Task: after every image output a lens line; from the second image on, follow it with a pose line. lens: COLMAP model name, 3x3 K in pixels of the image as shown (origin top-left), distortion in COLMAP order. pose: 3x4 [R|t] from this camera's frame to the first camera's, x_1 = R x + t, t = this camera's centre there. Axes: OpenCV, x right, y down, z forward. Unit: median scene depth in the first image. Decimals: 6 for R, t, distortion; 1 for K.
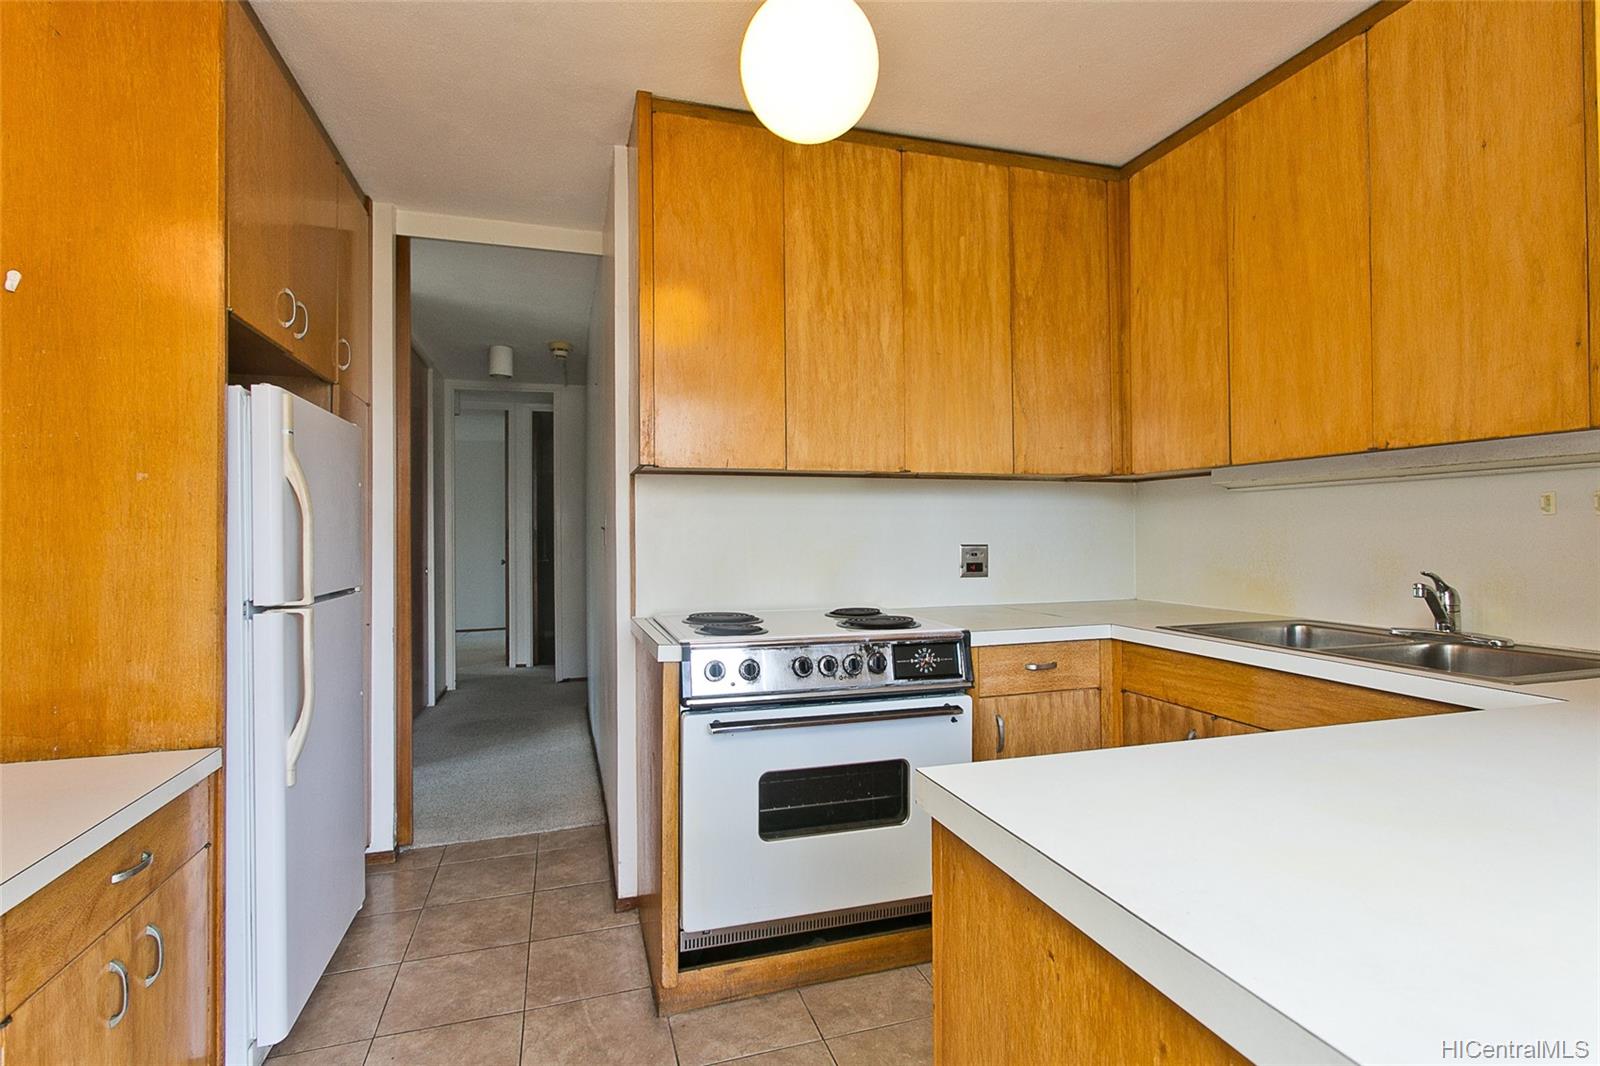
lens RADIAL K [[773.2, 0, 800.1], [0, 773.2, 522.8], [0, 0, 1]] dist [0.001571, 0.000959]
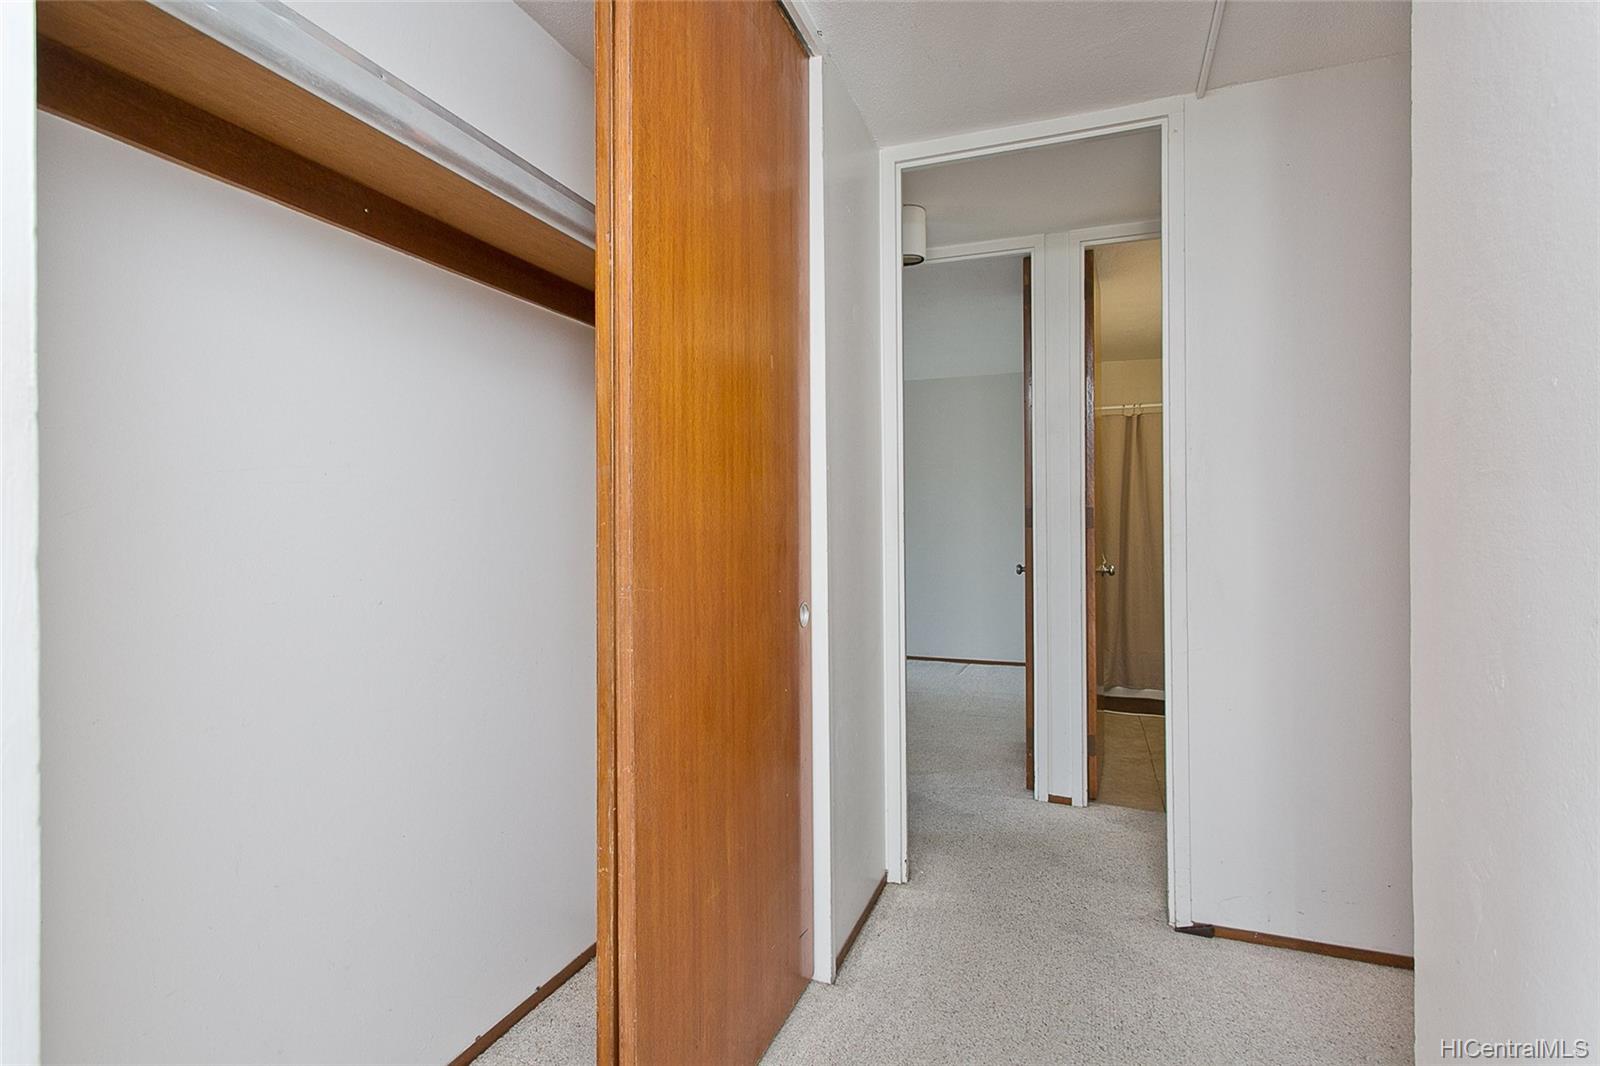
lens RADIAL K [[753.8, 0, 795.6], [0, 753.8, 520.6], [0, 0, 1]] dist [0.004227, -0.000618]
pose [[0.789486, 0.002069, -0.613765, -0.212715], [0.007085, 0.999897, 0.012484, 0.017540], [0.613728, -0.014205, 0.789390, 0.559826]]
